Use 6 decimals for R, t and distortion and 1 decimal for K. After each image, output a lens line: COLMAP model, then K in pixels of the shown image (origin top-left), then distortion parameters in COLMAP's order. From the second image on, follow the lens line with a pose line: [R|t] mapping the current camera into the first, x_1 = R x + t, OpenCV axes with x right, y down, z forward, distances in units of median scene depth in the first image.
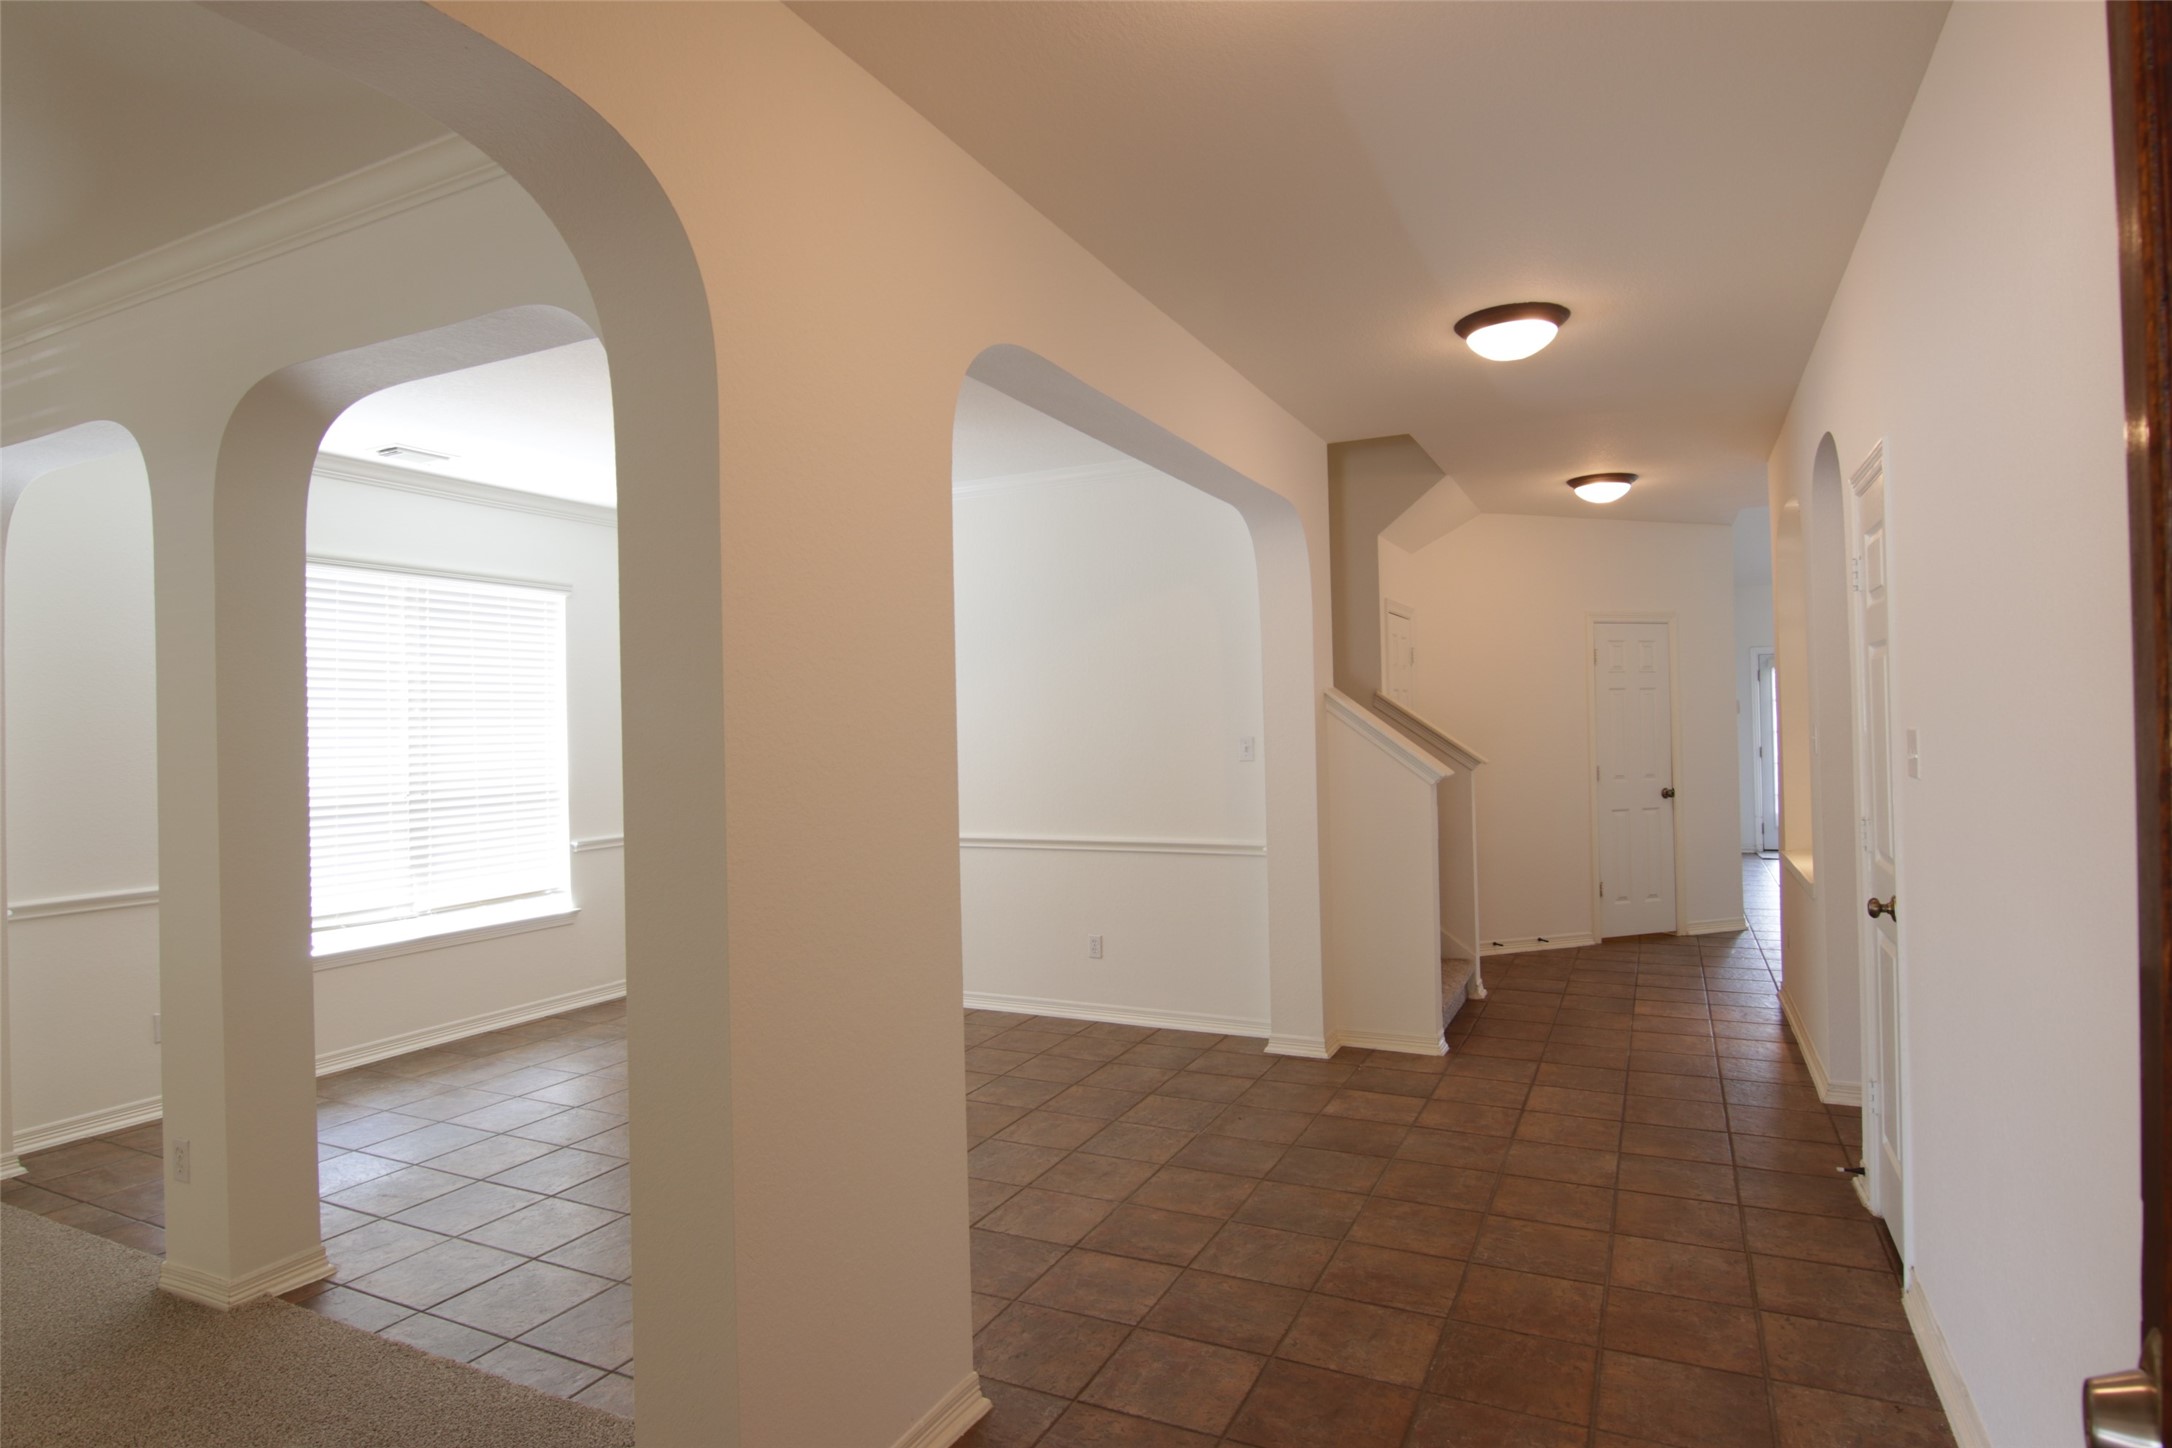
lens RADIAL K [[1180.0, 0, 1082.0], [0, 1180.0, 723.0], [0, 0, 1]] dist [-0.004822, -0.012170]
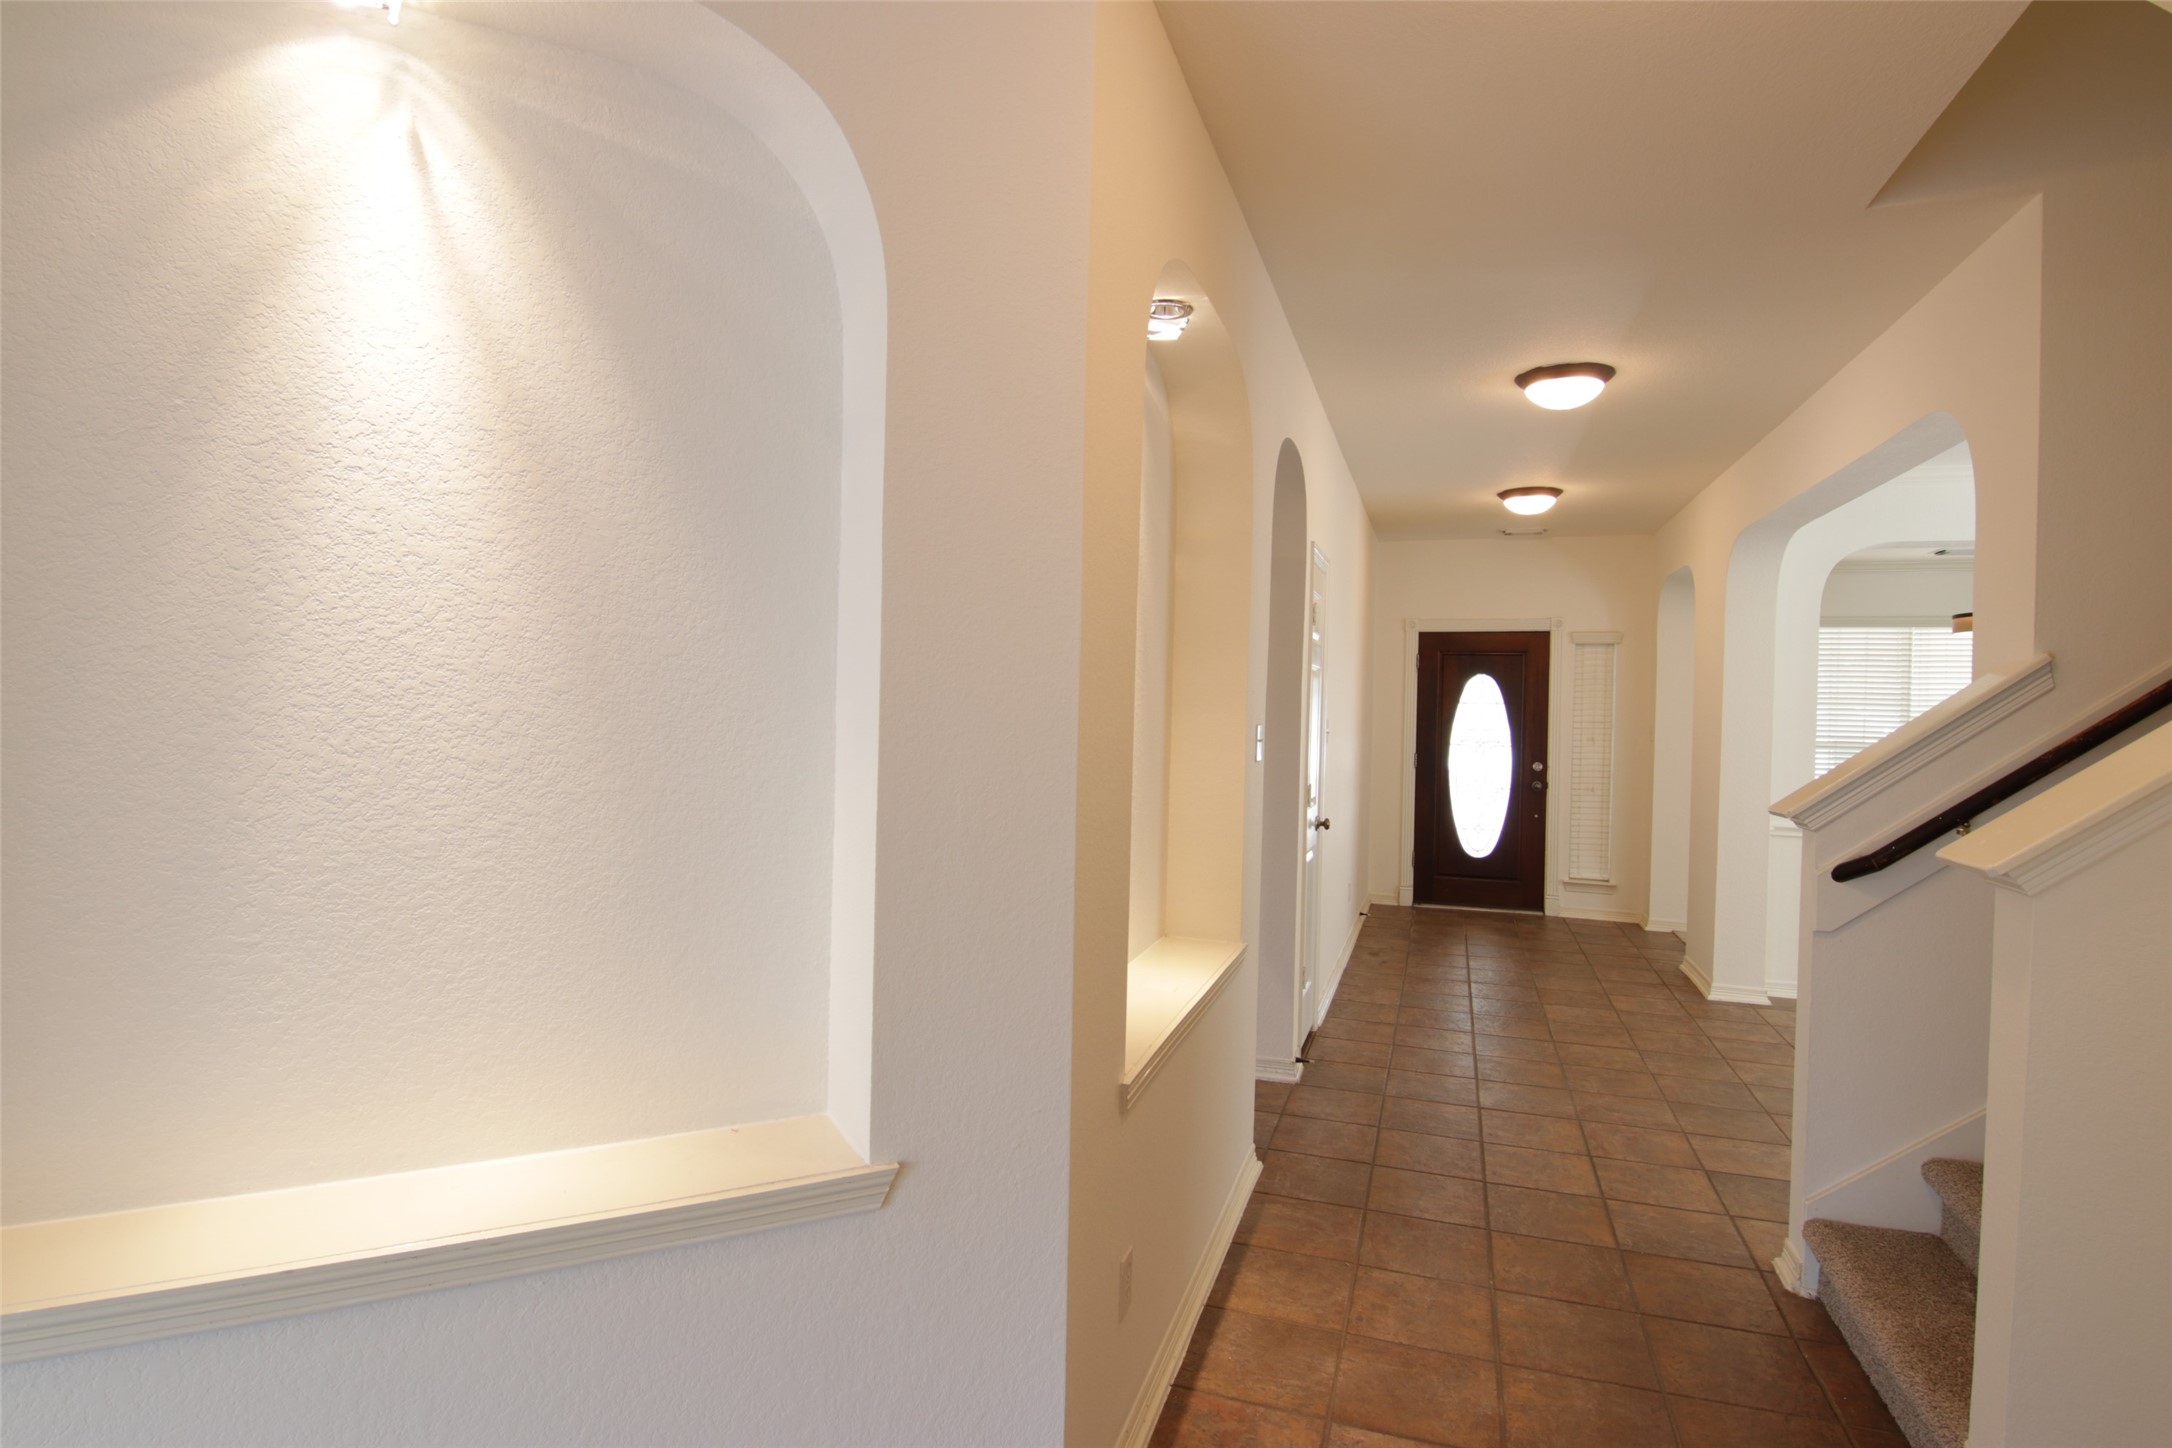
lens RADIAL K [[1108.5, 0, 1071.6], [0, 1108.5, 720.9], [0, 0, 1]] dist [-0.005805, -0.011037]
pose [[-0.991534, -0.000197, -0.129848, 0.742728], [-0.002046, 0.999898, 0.014107, -0.009638], [0.129832, 0.014253, -0.991434, 1.511018]]
